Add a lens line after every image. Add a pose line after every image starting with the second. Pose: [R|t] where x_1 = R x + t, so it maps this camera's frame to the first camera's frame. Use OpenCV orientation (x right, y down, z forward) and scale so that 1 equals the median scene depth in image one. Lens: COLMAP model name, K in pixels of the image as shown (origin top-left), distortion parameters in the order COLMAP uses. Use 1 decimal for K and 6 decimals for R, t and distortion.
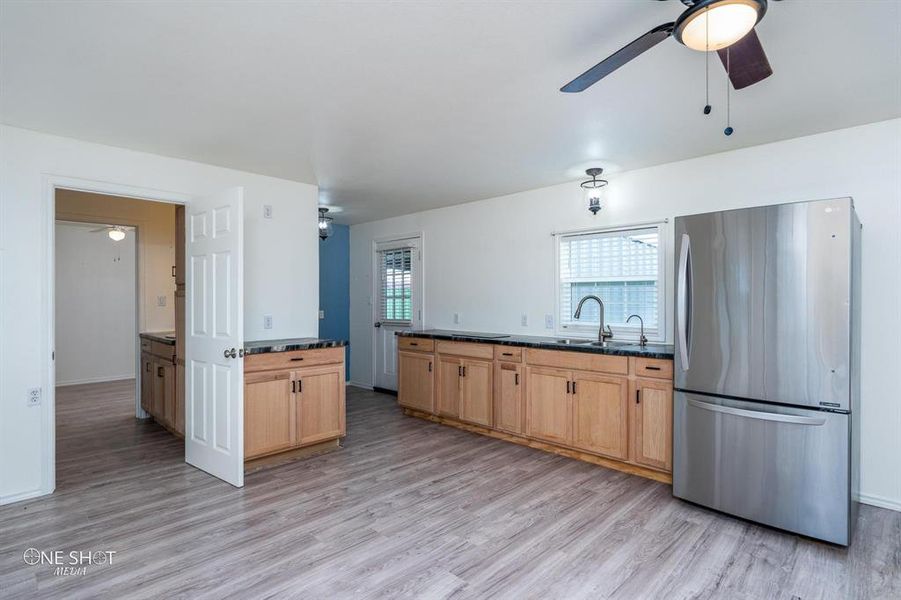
lens RADIAL K [[454.5, 0, 452.5], [0, 454.5, 297.9], [0, 0, 1]] dist [0.000980, 0.000281]
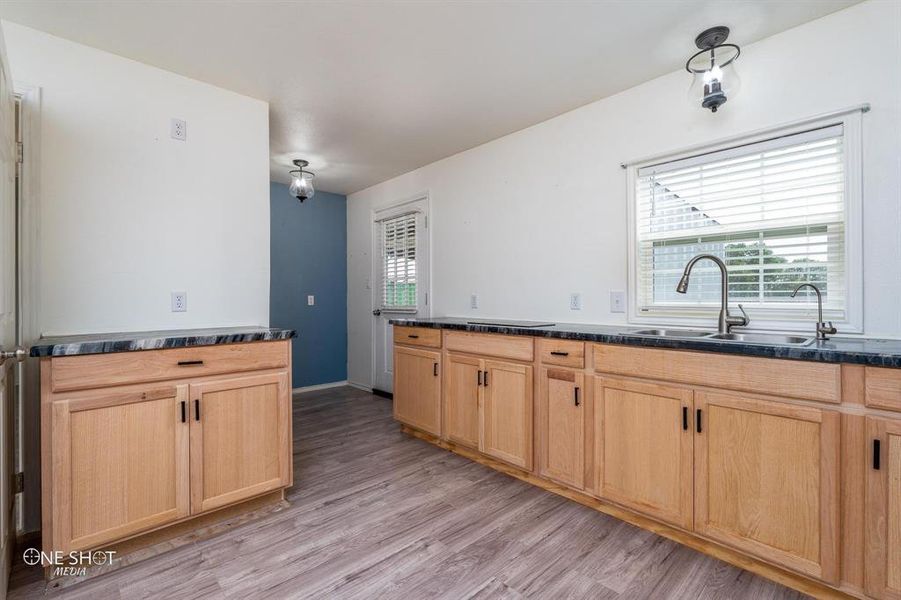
lens RADIAL K [[395.7, 0, 453.8], [0, 395.7, 295.7], [0, 0, 1]] dist [-0.002601, -0.000357]
pose [[0.999040, -0.002328, -0.043756, 0.005417], [0.002295, 0.999997, -0.000819, 0.048982], [0.043758, 0.000718, 0.999042, 0.487556]]
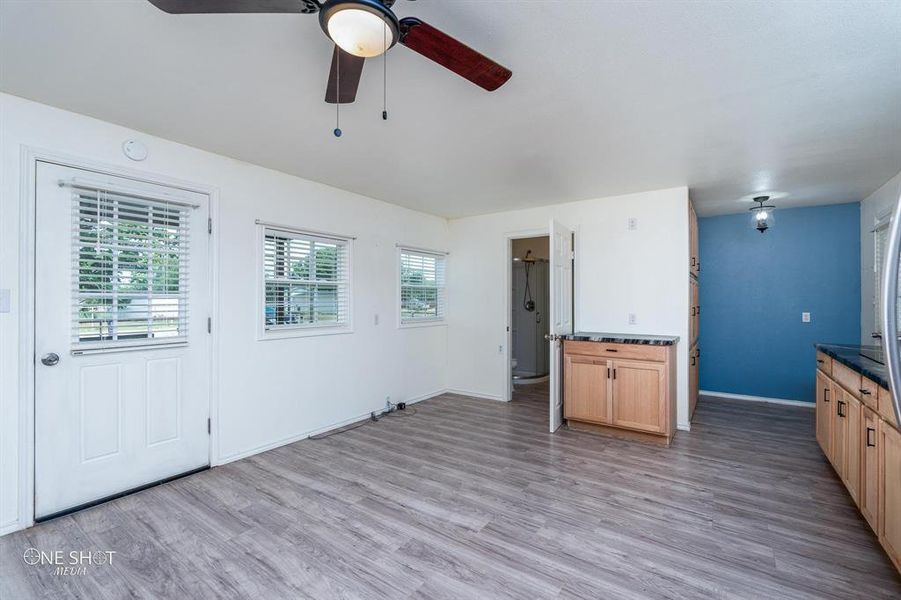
lens RADIAL K [[400.5, 0, 450.5], [0, 400.5, 300.0], [0, 0, 1]] dist [0.000346, 0.000041]
pose [[0.155000, 0.001347, -0.987914, 0.566464], [0.002755, 0.999995, 0.001796, 0.002311], [0.987911, -0.003000, 0.154996, 0.401184]]
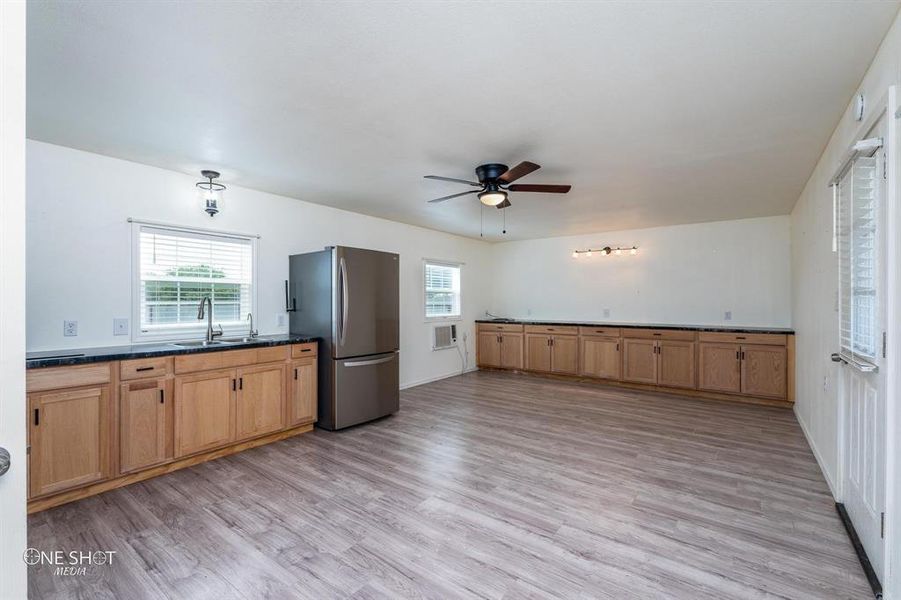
lens RADIAL K [[400.5, 0, 450.5], [0, 400.5, 300.0], [0, 0, 1]] dist [0.000346, 0.000041]
pose [[-0.121151, 0.002417, 0.992631, -0.647900], [-0.002242, 0.999994, -0.002708, 0.005396], [-0.992632, -0.002554, -0.121144, 0.577064]]
